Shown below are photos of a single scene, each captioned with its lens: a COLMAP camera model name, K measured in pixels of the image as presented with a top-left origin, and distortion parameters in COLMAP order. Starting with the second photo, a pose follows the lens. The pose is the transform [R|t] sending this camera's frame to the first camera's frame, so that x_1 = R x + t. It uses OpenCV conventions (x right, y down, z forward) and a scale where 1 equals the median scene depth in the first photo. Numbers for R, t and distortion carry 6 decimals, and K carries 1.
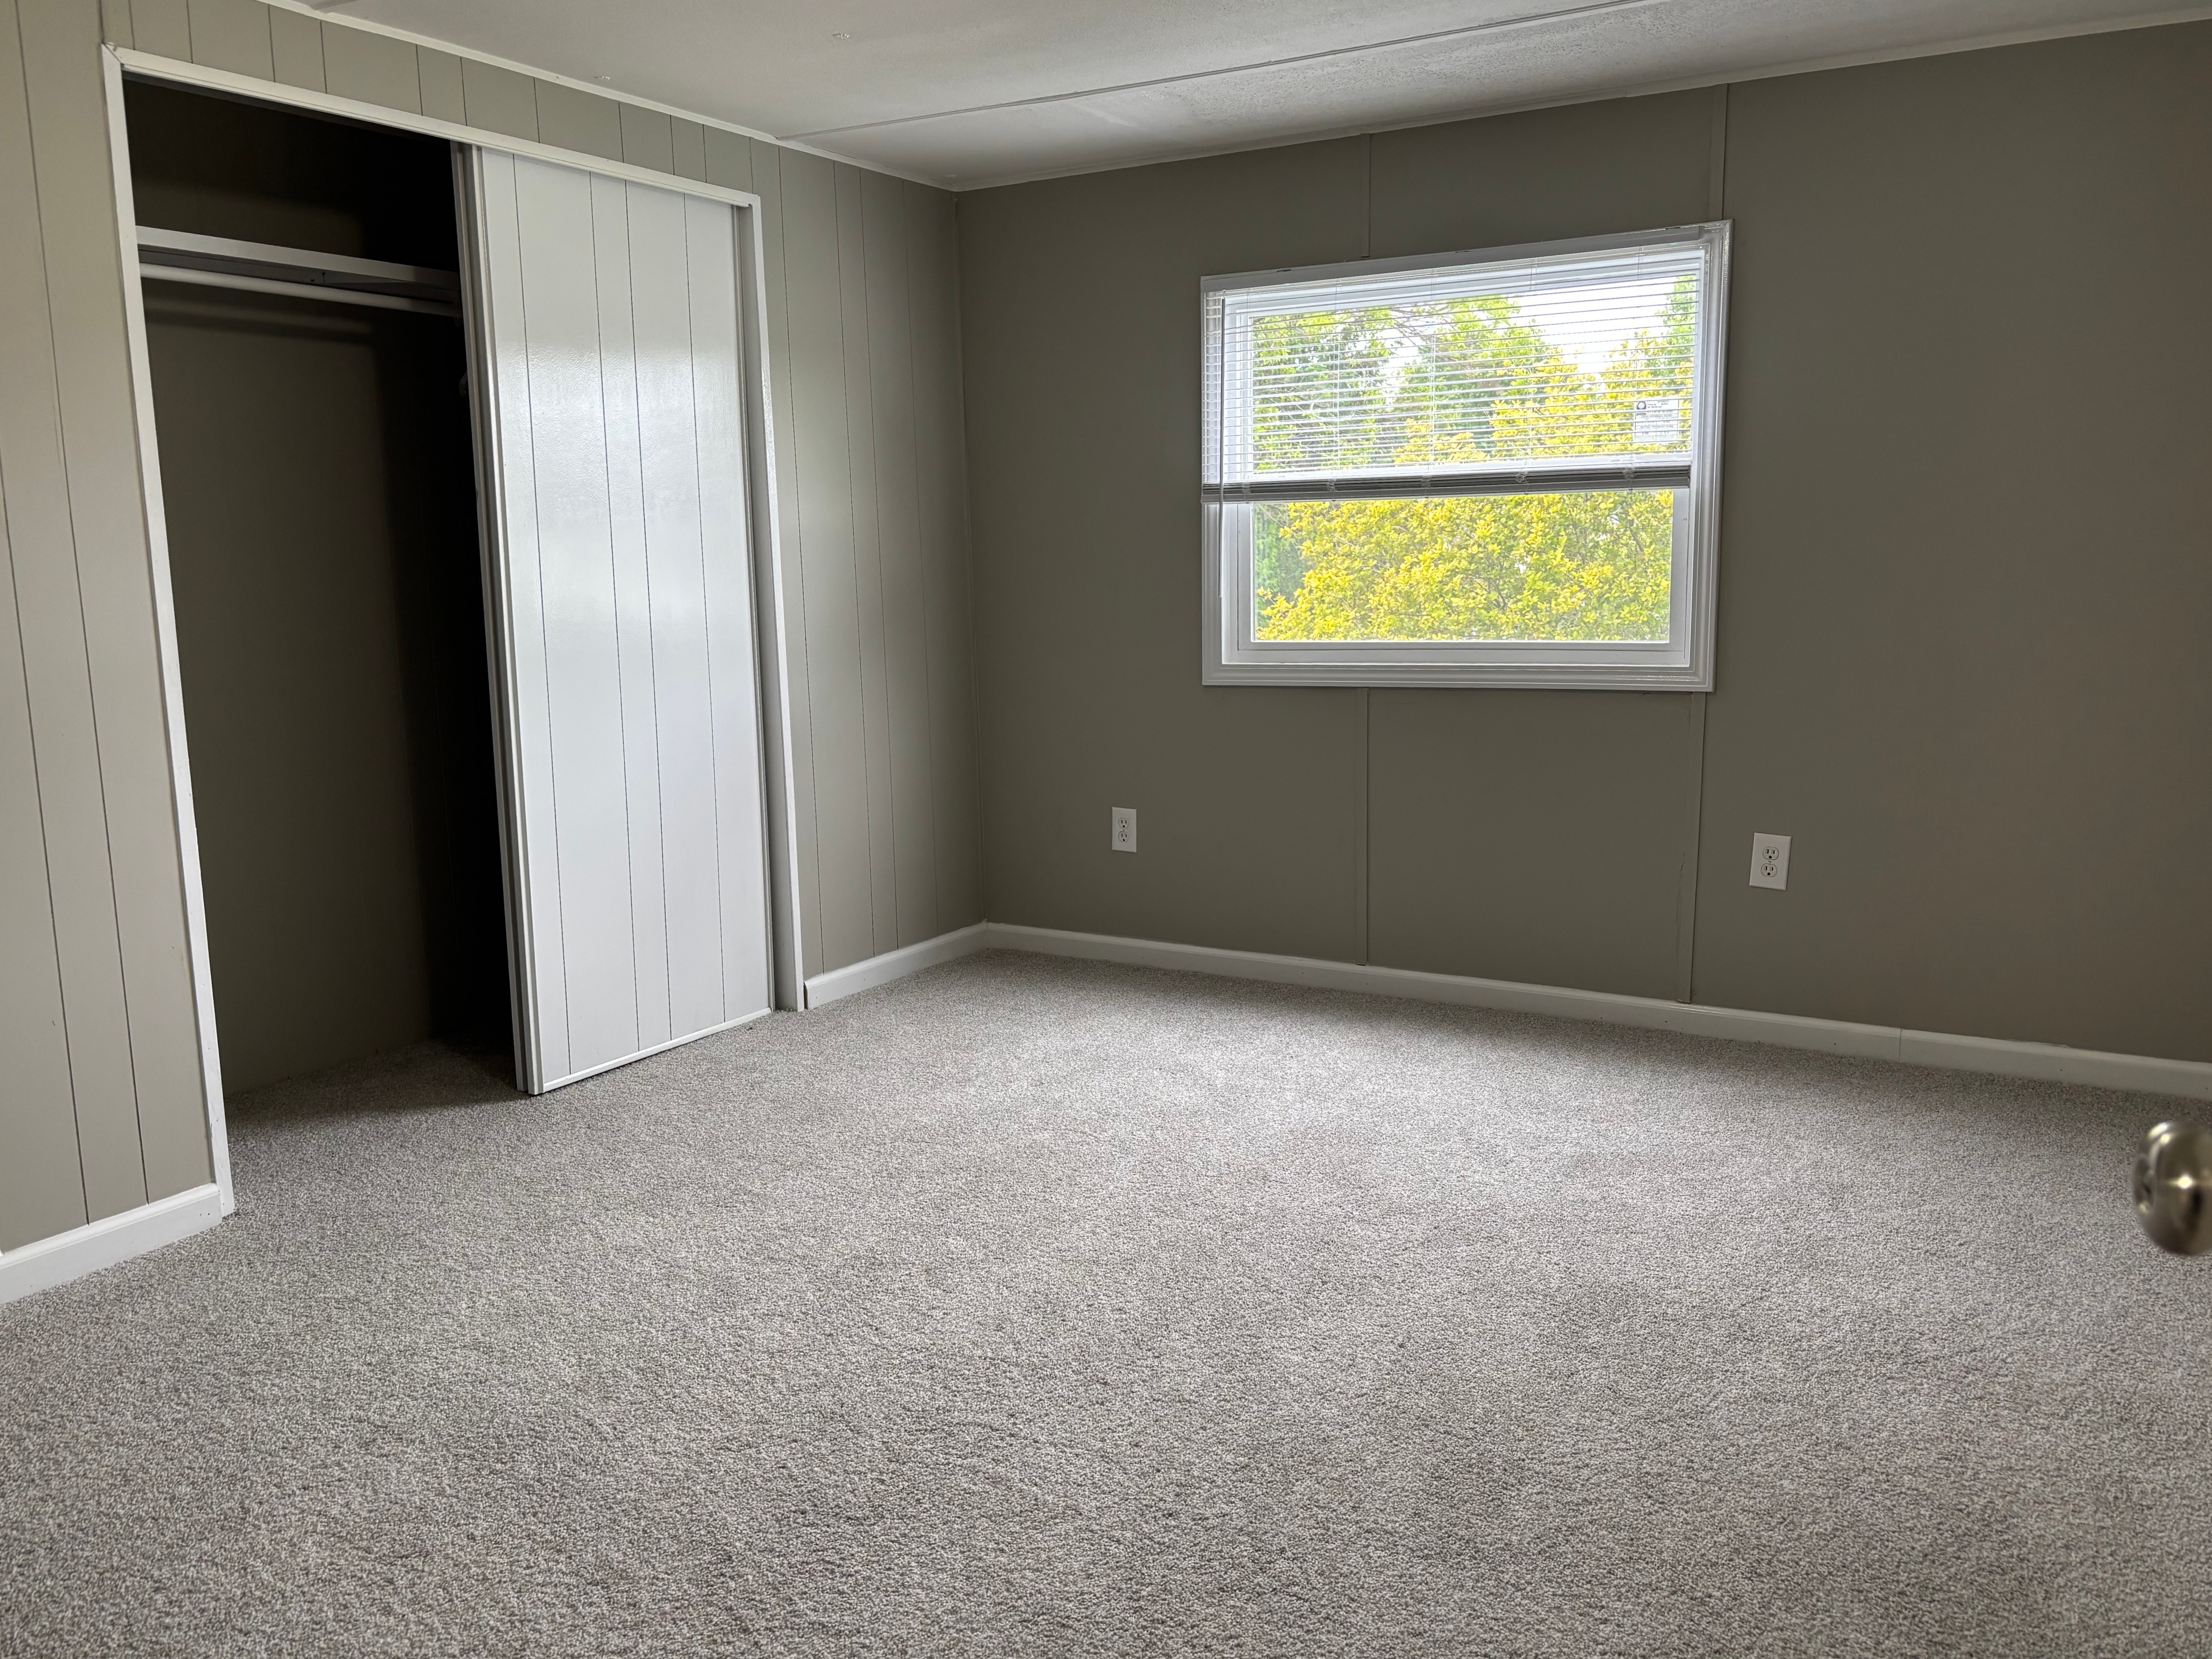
lens RADIAL K [[1684.4, 0, 1084.4], [0, 1684.4, 826.9], [0, 0, 1]] dist [0.066574, -0.089896]
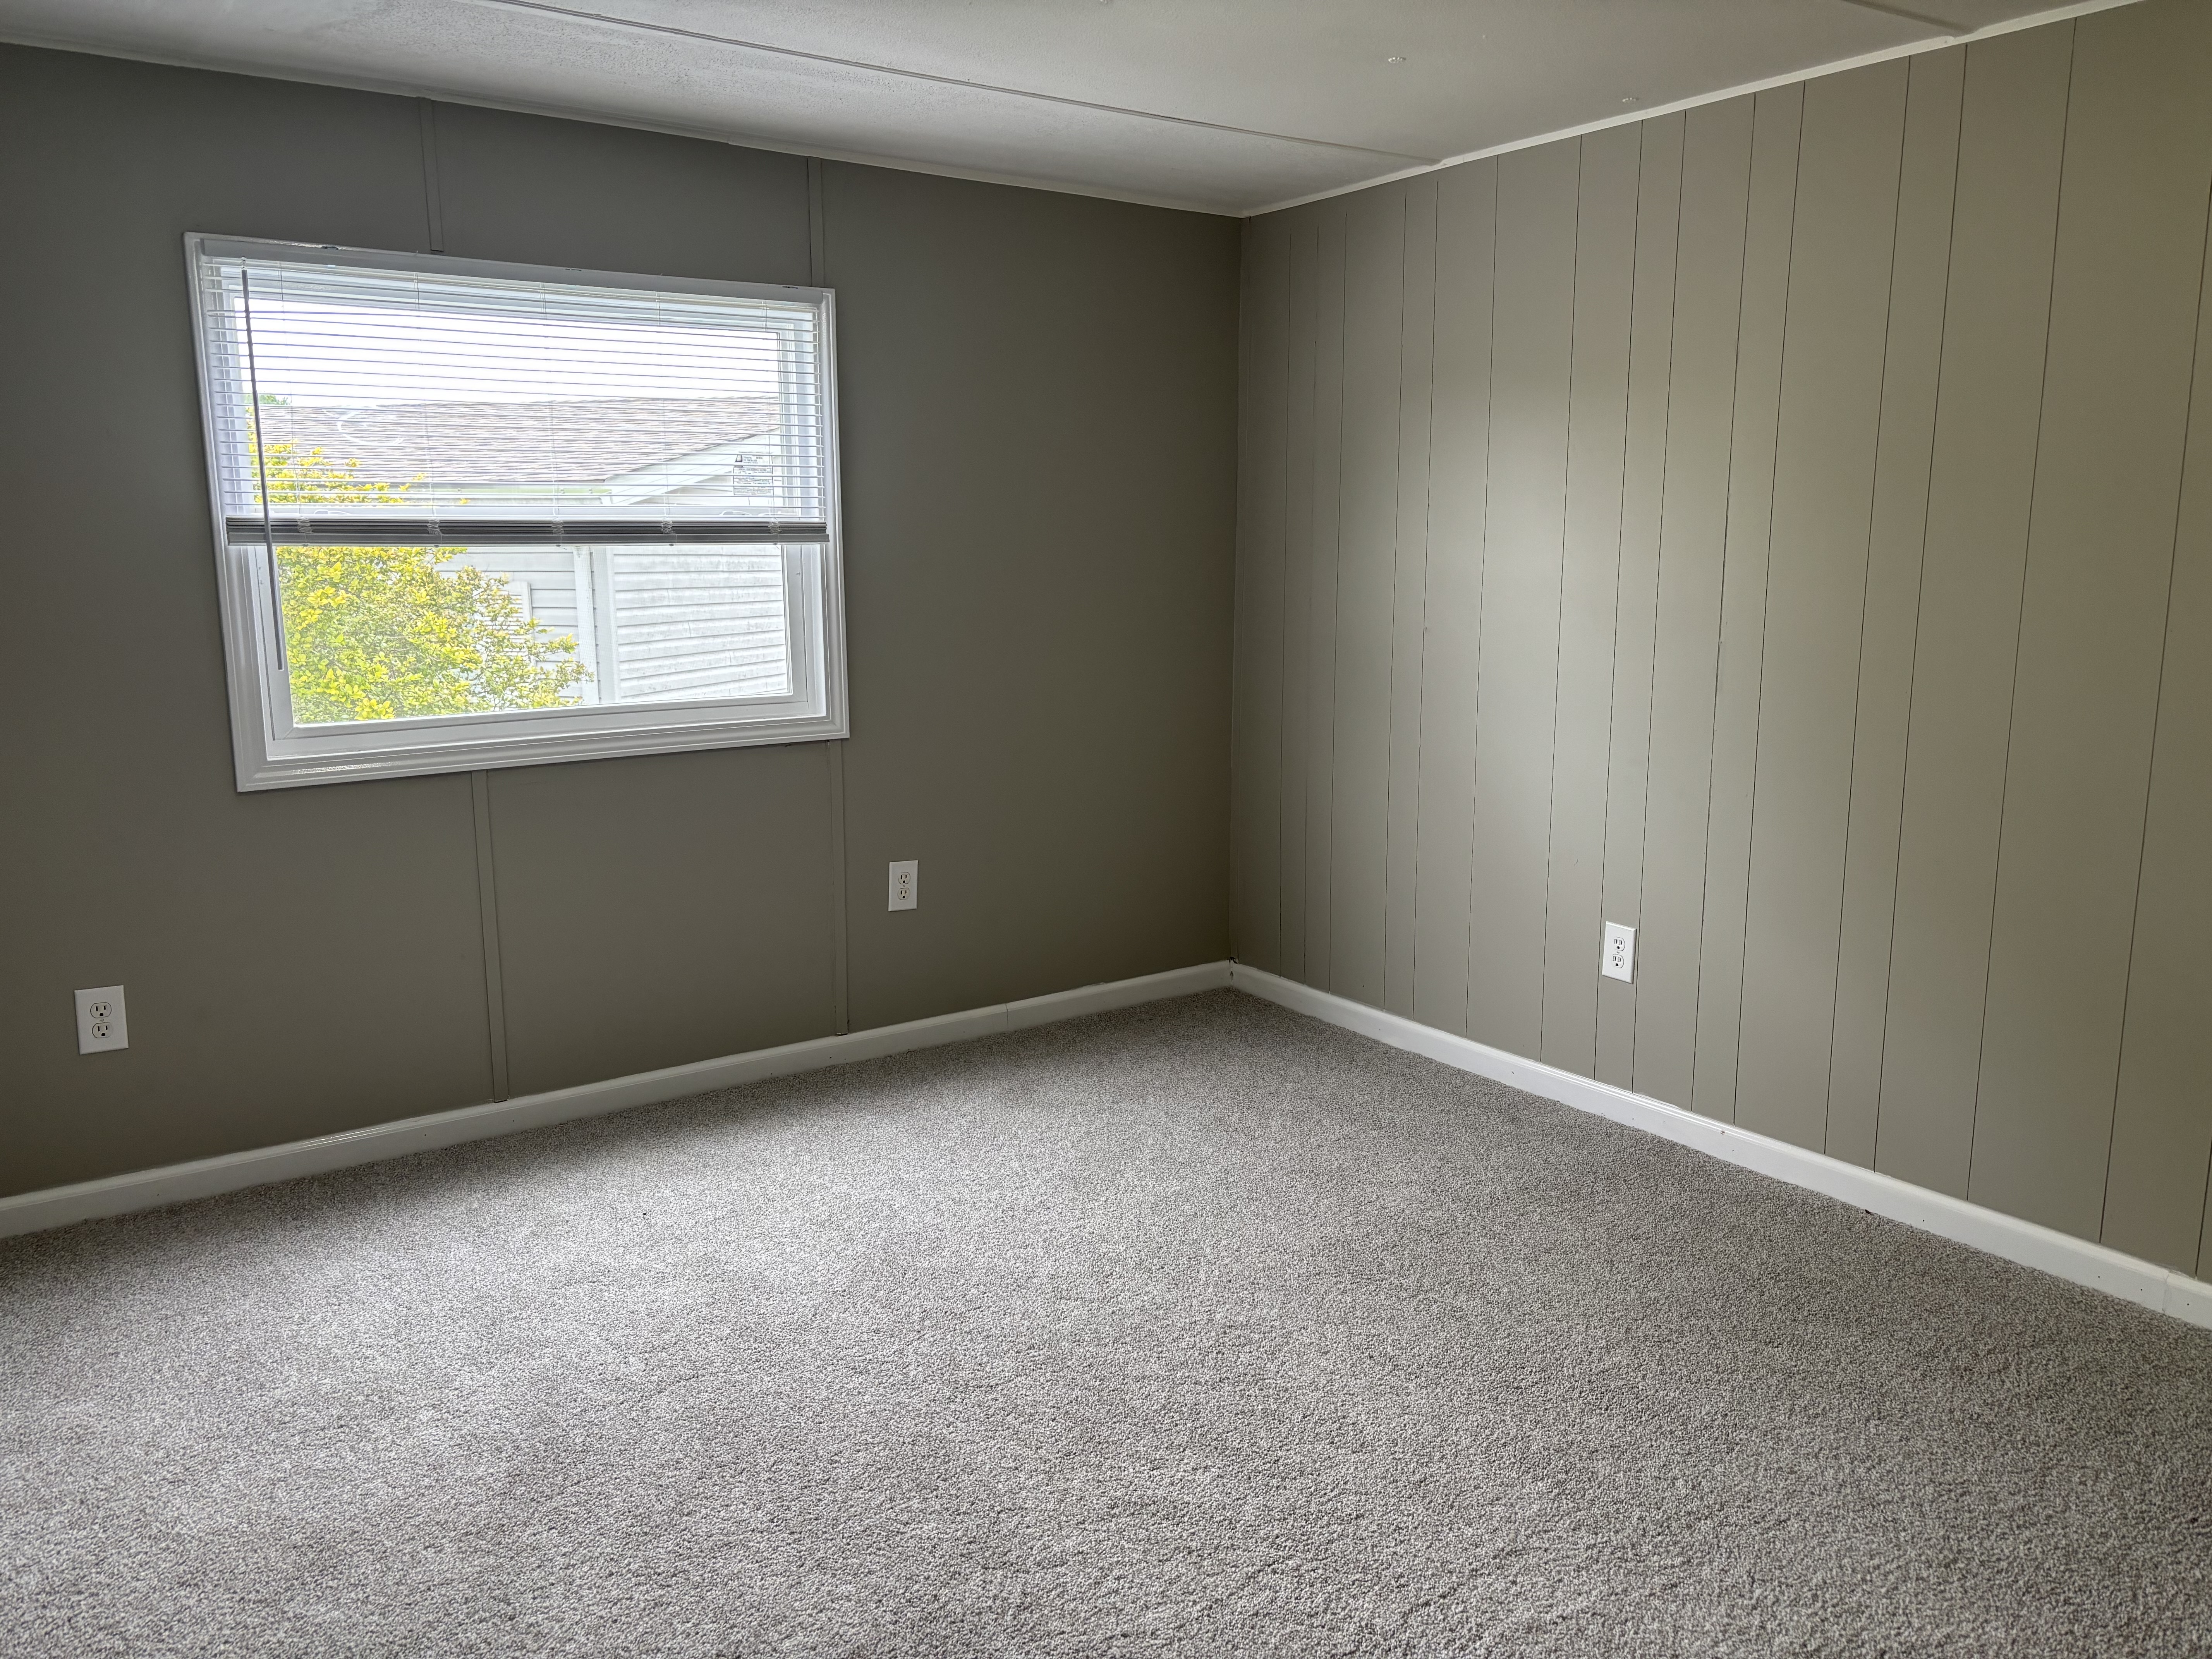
lens RADIAL K [[1670.0, 0, 1077.9], [0, 1670.0, 841.4], [0, 0, 1]] dist [0.086480, -0.229867]
pose [[0.404682, -0.148601, 0.902303, -0.514287], [0.147985, 0.984344, 0.095741, -0.093298], [-0.902404, 0.094783, 0.420337, 0.437614]]
